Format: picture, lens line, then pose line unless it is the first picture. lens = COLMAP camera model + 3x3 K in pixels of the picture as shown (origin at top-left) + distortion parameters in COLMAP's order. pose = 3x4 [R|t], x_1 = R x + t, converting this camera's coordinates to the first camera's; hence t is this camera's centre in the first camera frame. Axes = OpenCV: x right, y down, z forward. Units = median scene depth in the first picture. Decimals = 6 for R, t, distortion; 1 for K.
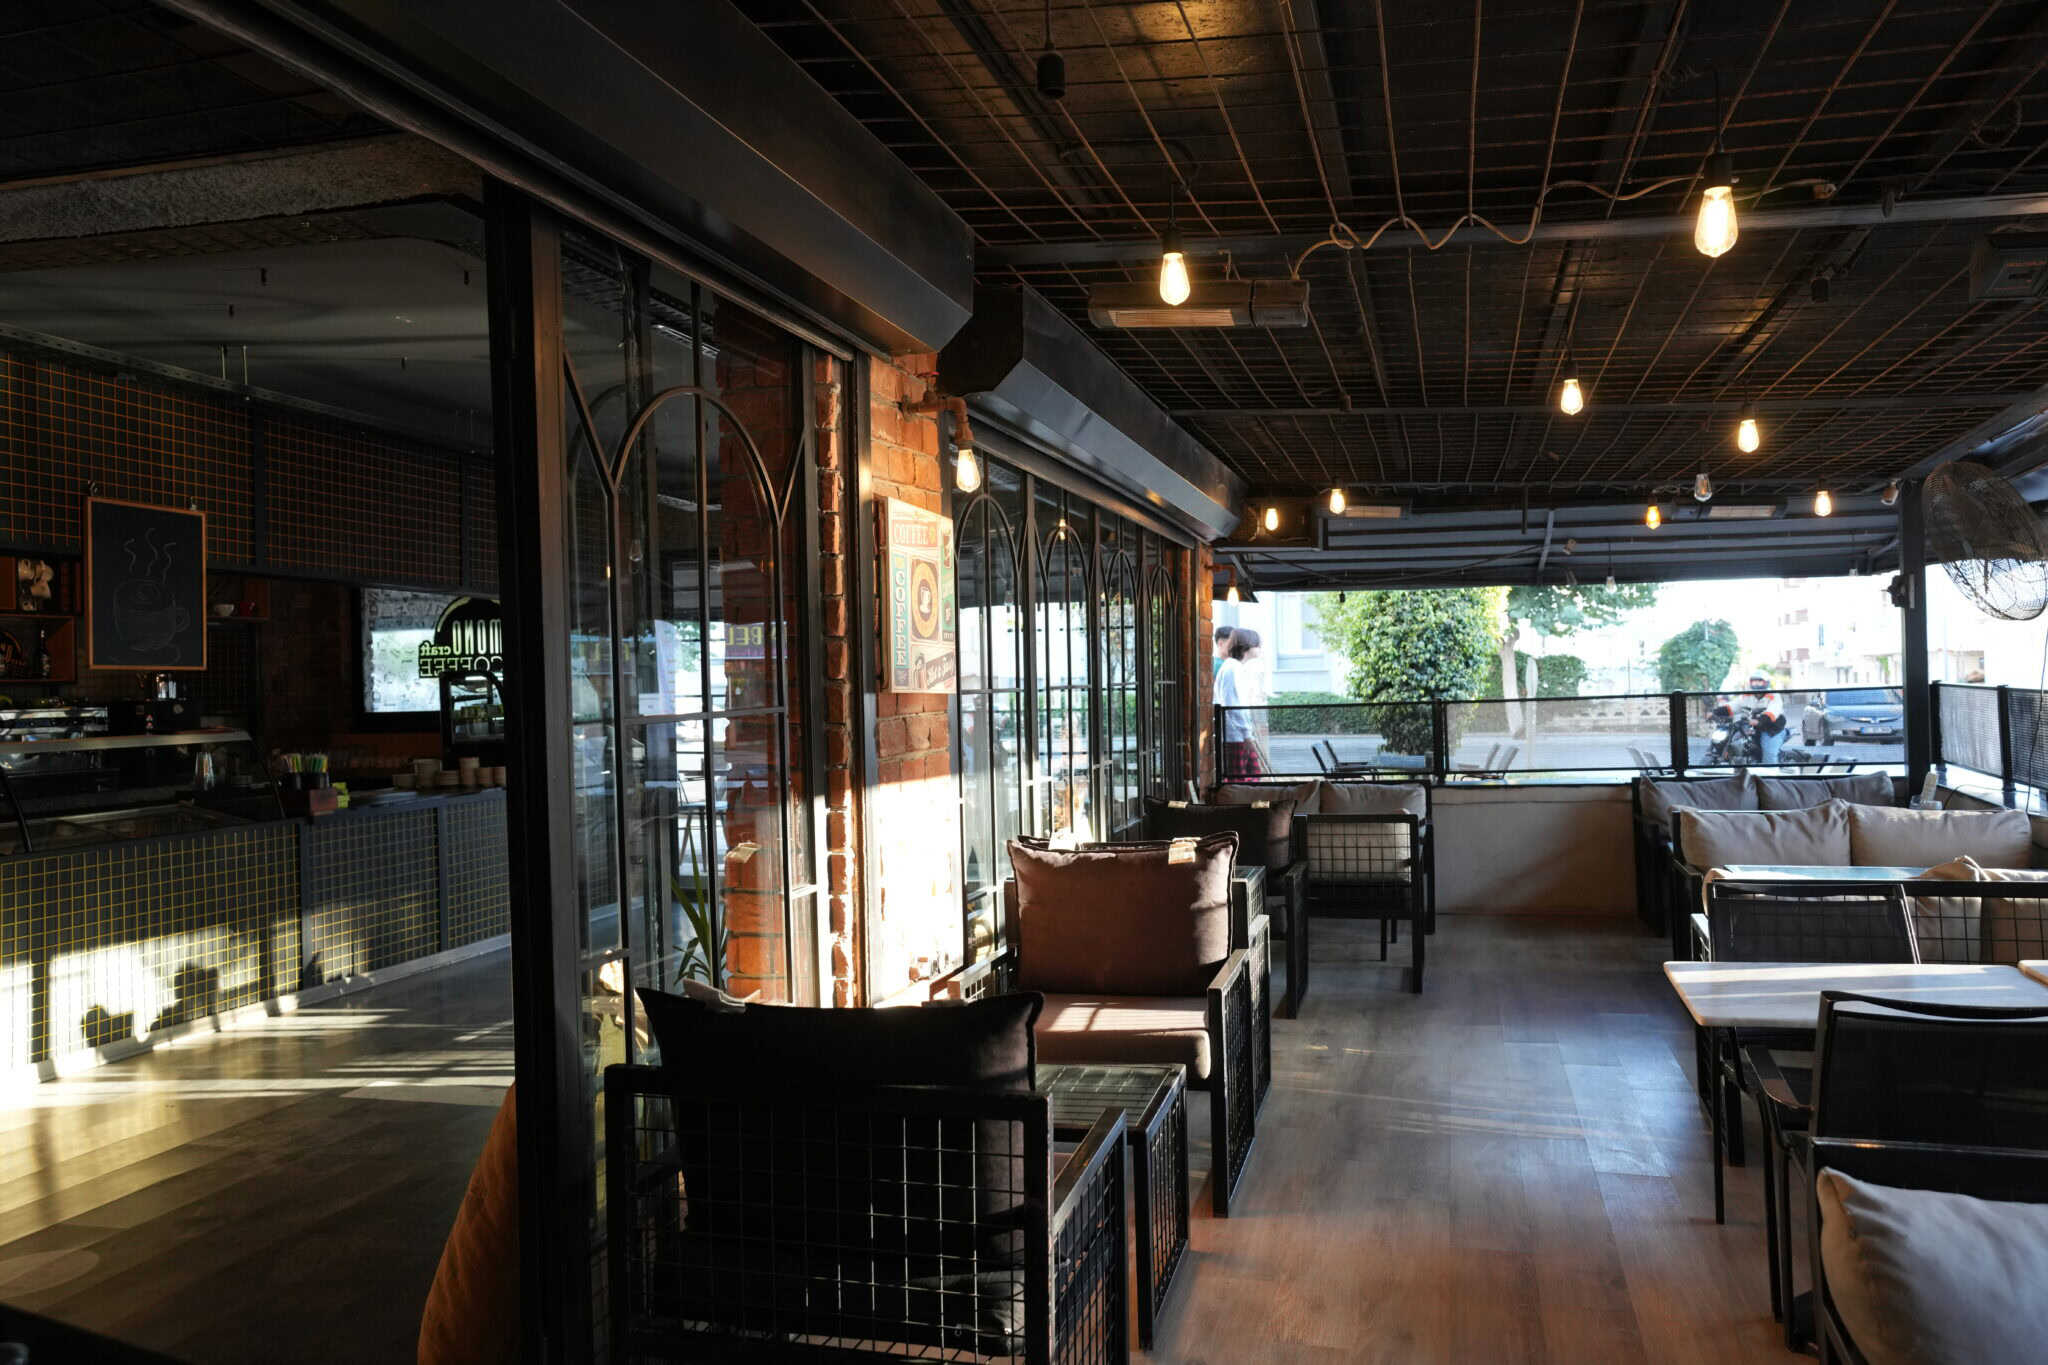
lens RADIAL K [[1486.7, 0, 1020.4], [0, 1486.7, 683.6], [0, 0, 1]] dist [-0.009756, 0.064321]
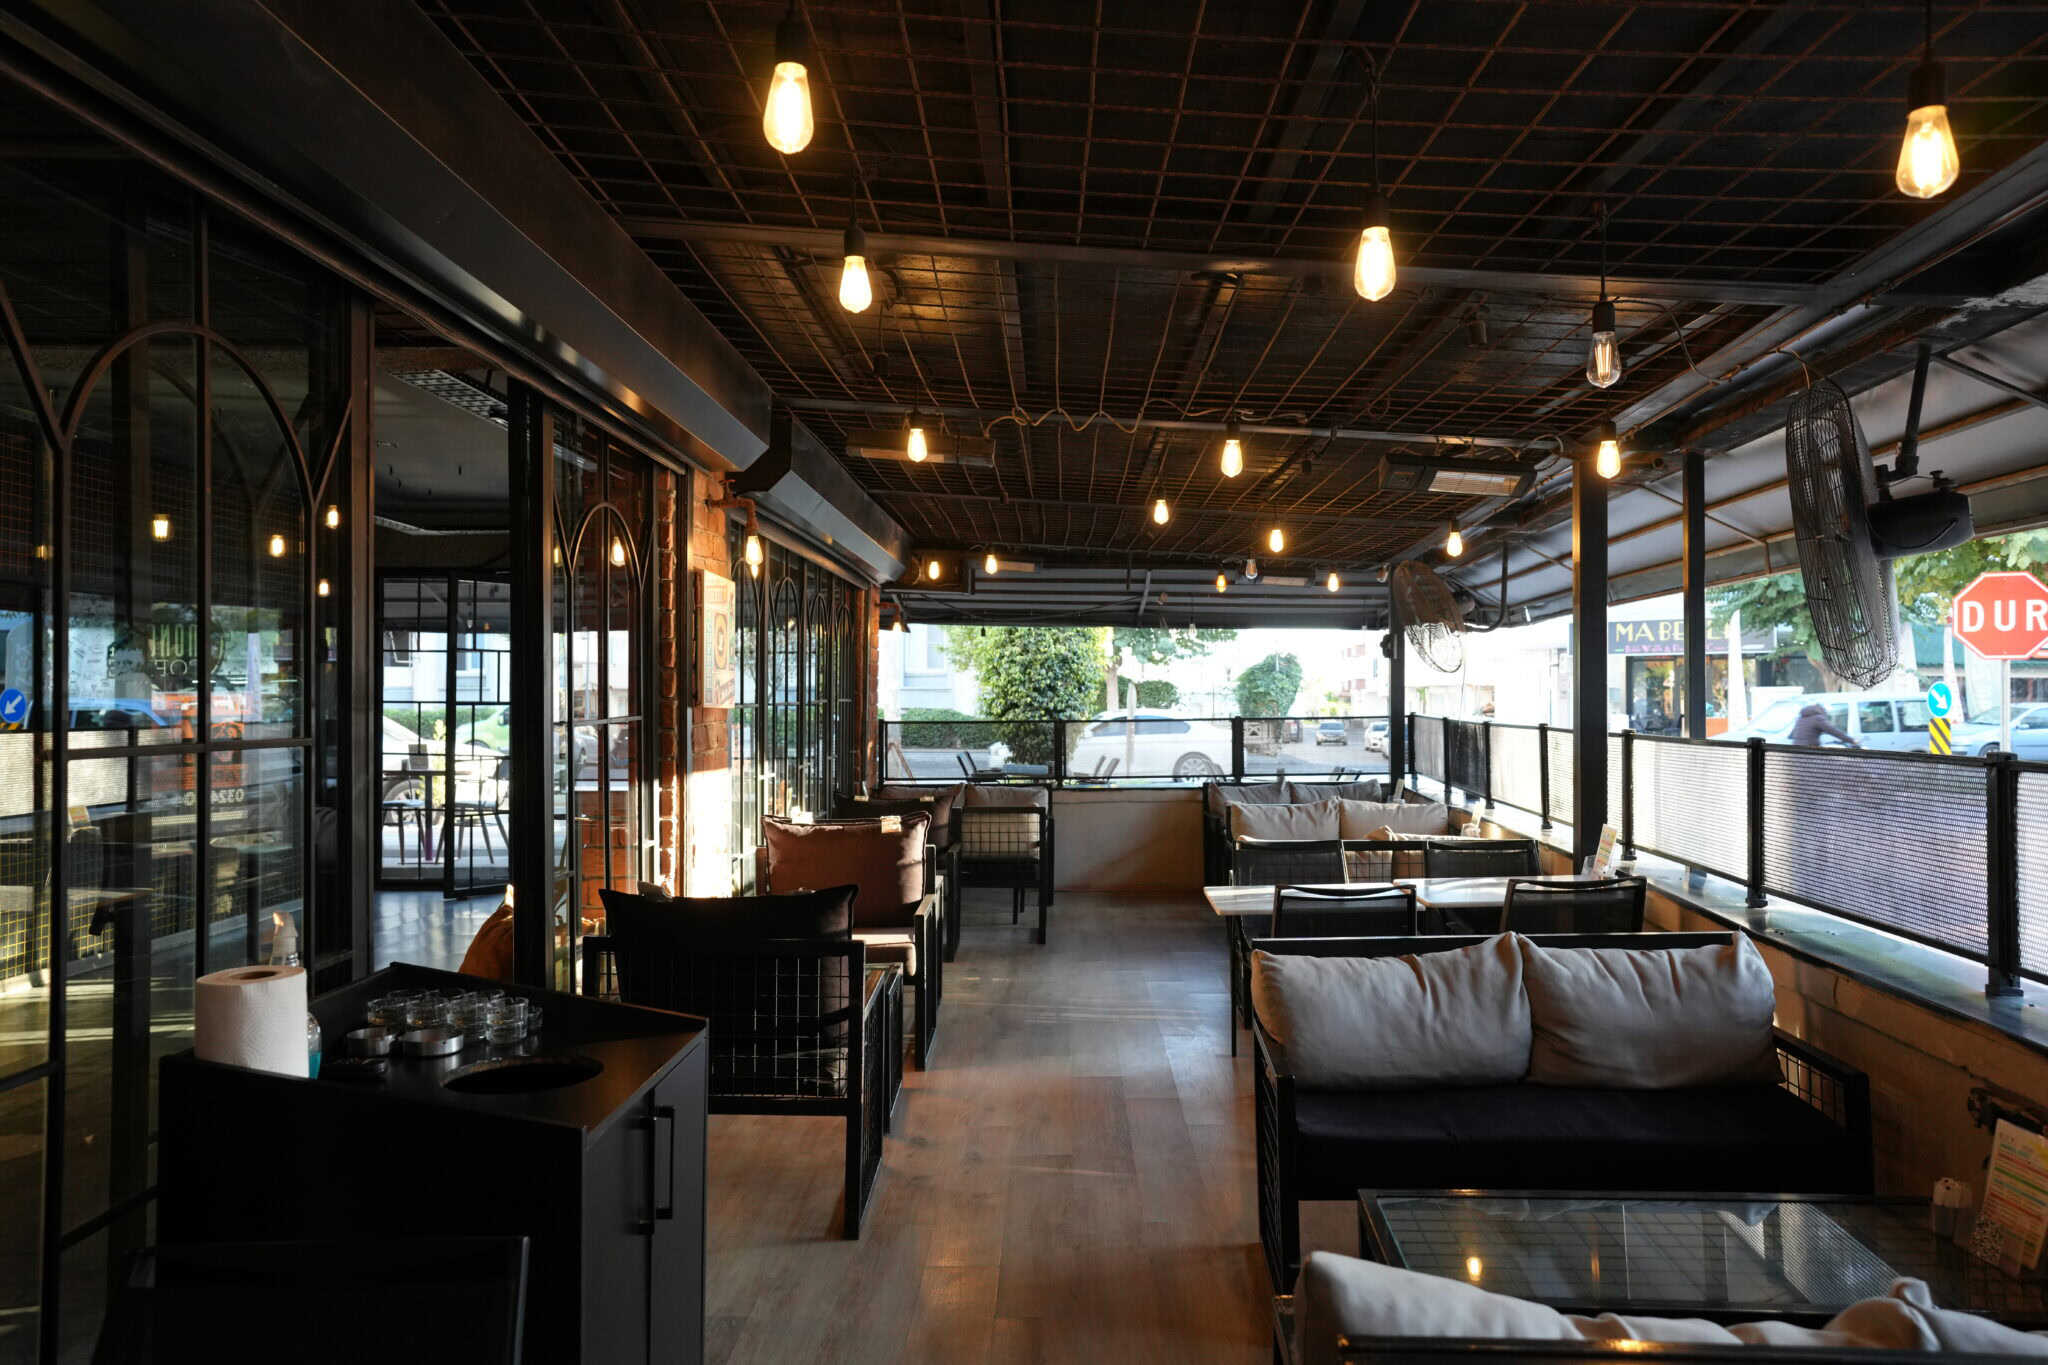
lens RADIAL K [[1486.7, 0, 1031.3], [0, 1486.7, 694.1], [0, 0, 1]] dist [-0.009756, 0.064321]
pose [[0.965117, 0.024694, 0.260650, -0.089288], [-0.024093, 0.999695, -0.005500, -0.003723], [-0.260706, -0.000972, 0.965418, -0.262119]]
